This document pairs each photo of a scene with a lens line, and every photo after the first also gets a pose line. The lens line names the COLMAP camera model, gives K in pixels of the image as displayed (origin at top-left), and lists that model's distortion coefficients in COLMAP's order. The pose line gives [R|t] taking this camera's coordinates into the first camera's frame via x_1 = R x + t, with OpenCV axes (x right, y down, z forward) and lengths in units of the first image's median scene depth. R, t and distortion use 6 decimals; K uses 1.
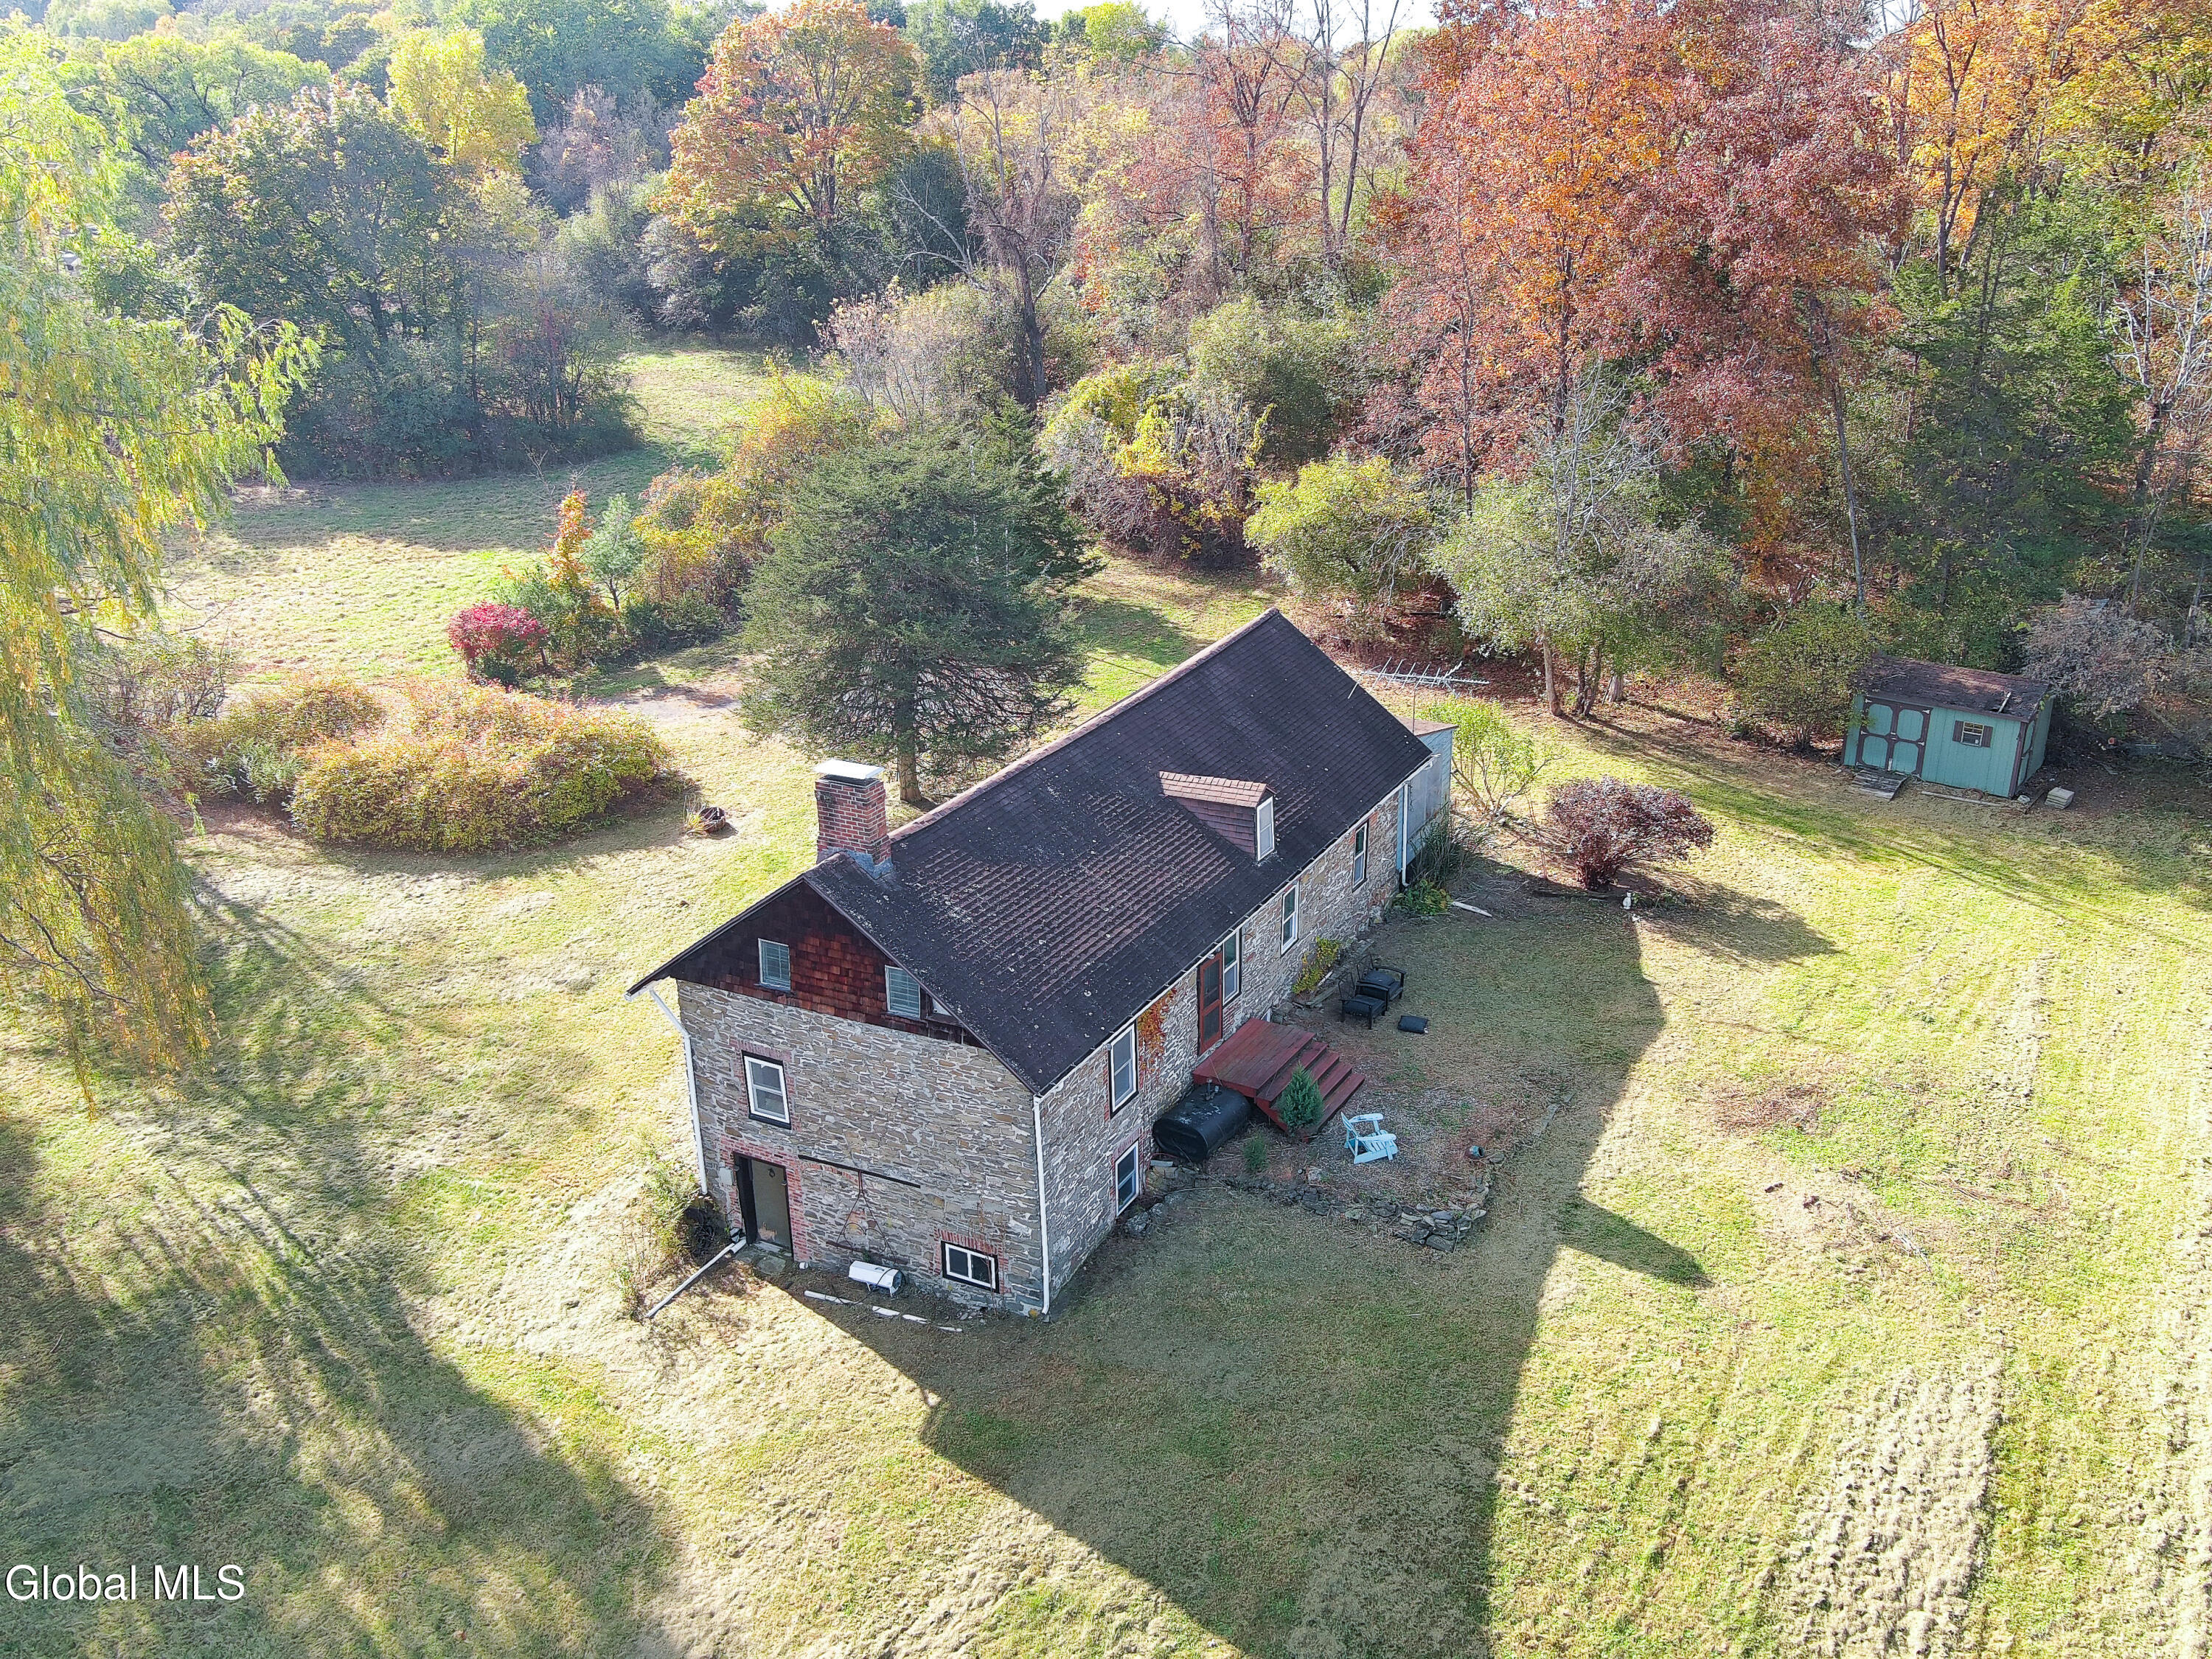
lens RADIAL K [[1826.3, 0, 1104.2], [0, 1826.3, 817.3], [0, 0, 1]] dist [-0.003148, -0.008258]
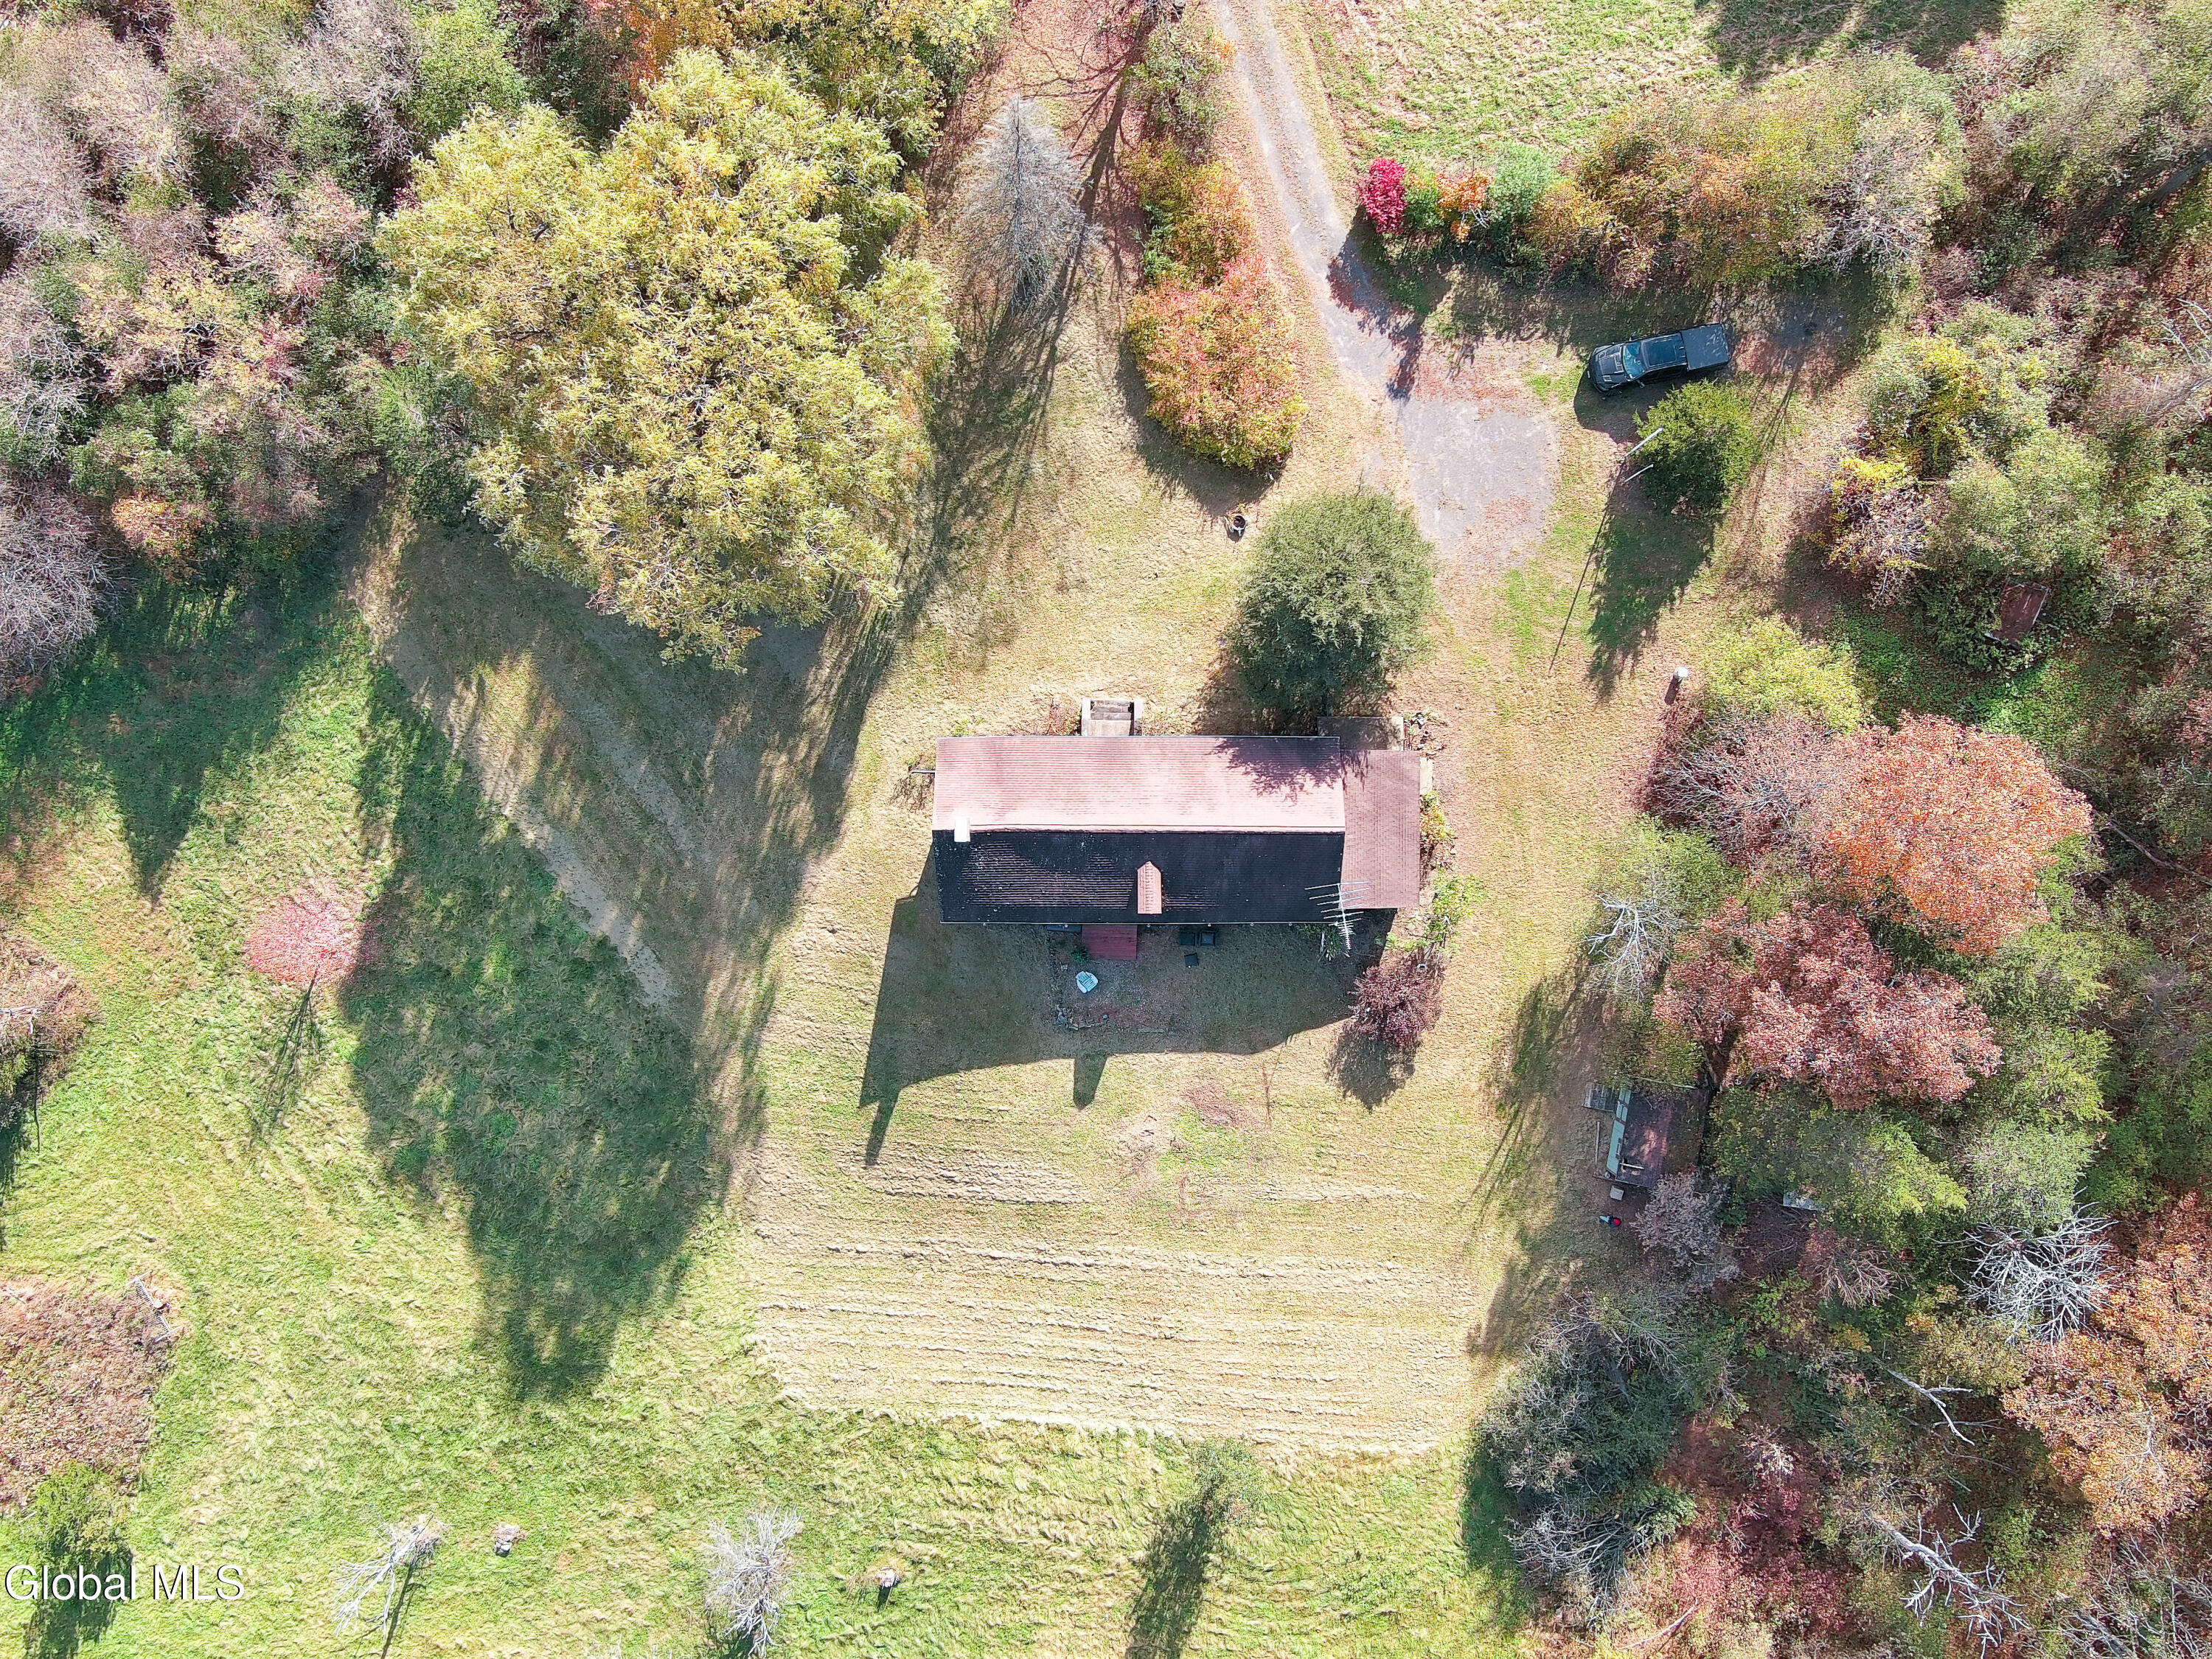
lens RADIAL K [[1833.7, 0, 1097.5], [0, 1833.7, 824.5], [0, 0, 1]] dist [0.001215, -0.013736]
pose [[0.485766, 0.874010, 0.011779, -0.073714], [-0.320414, 0.165513, 0.932706, -2.357166], [0.813244, -0.456851, 0.360446, 0.183799]]
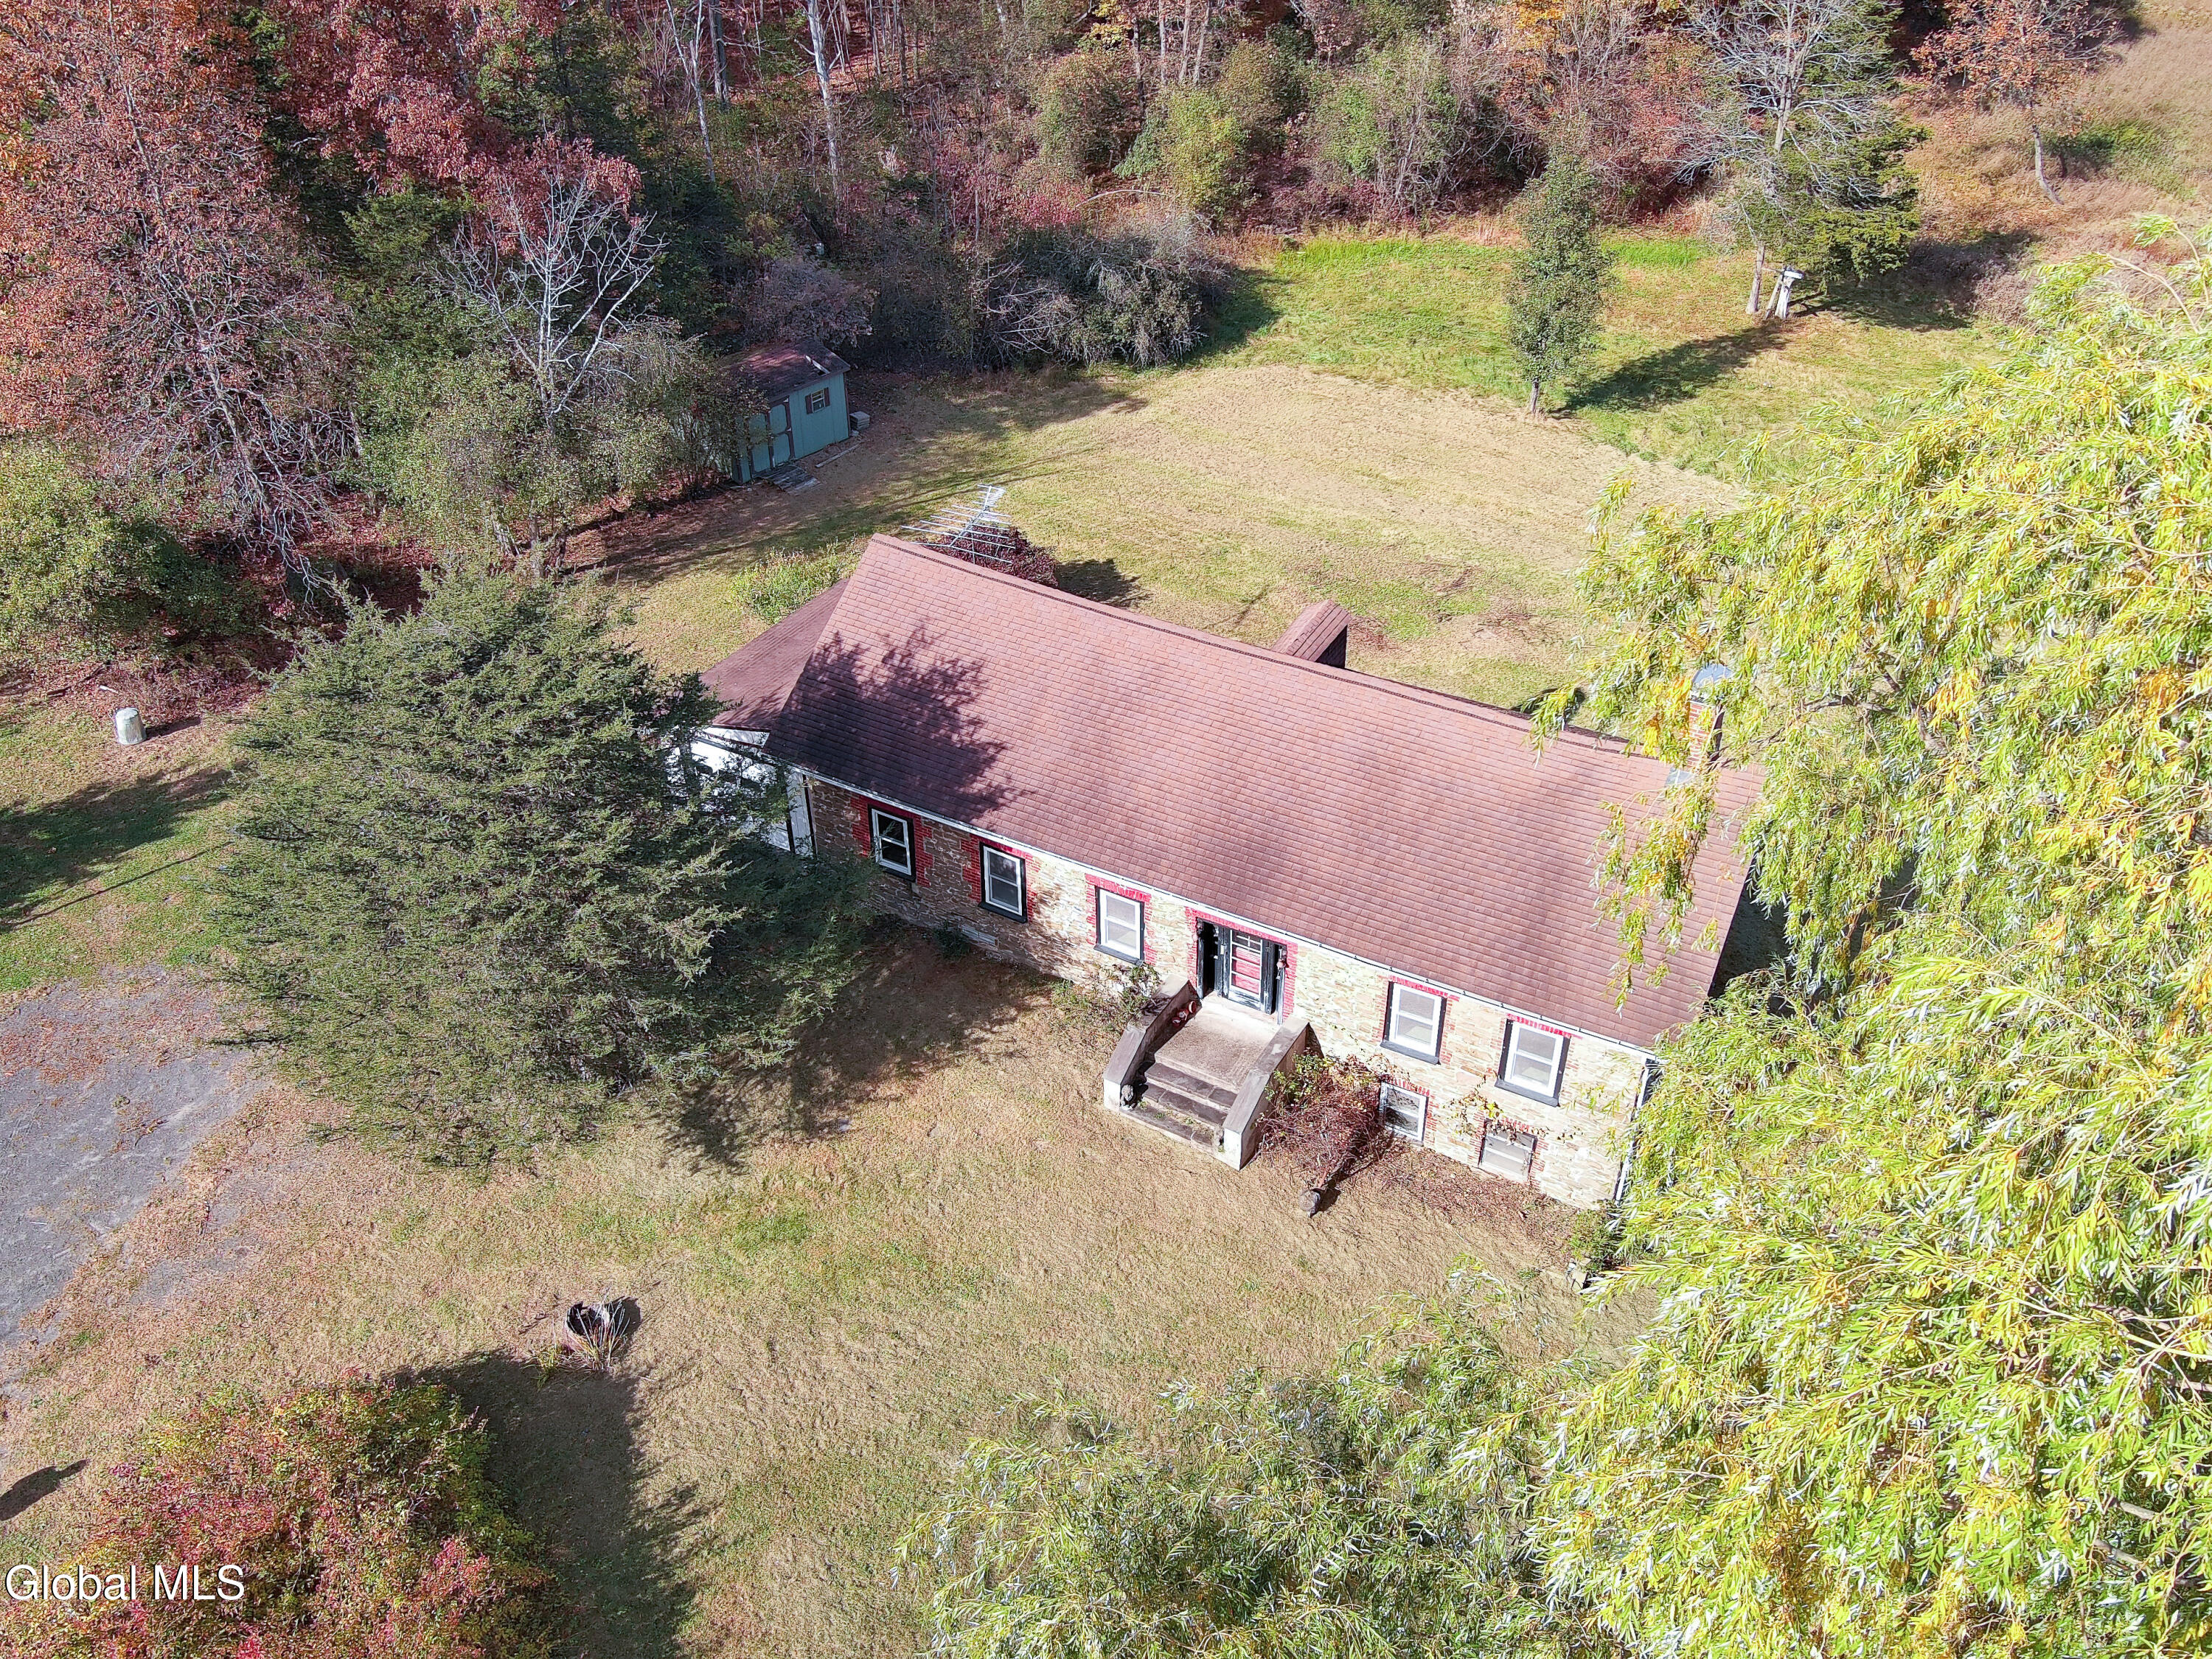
lens RADIAL K [[1812.6, 0, 1100.5], [0, 1812.6, 825.3], [0, 0, 1]] dist [0.002195, -0.019806]
pose [[0.008151, -0.558162, 0.829692, -0.909858], [0.380539, 0.769023, 0.513609, -0.535227], [-0.924729, 0.311544, 0.218671, 1.021538]]
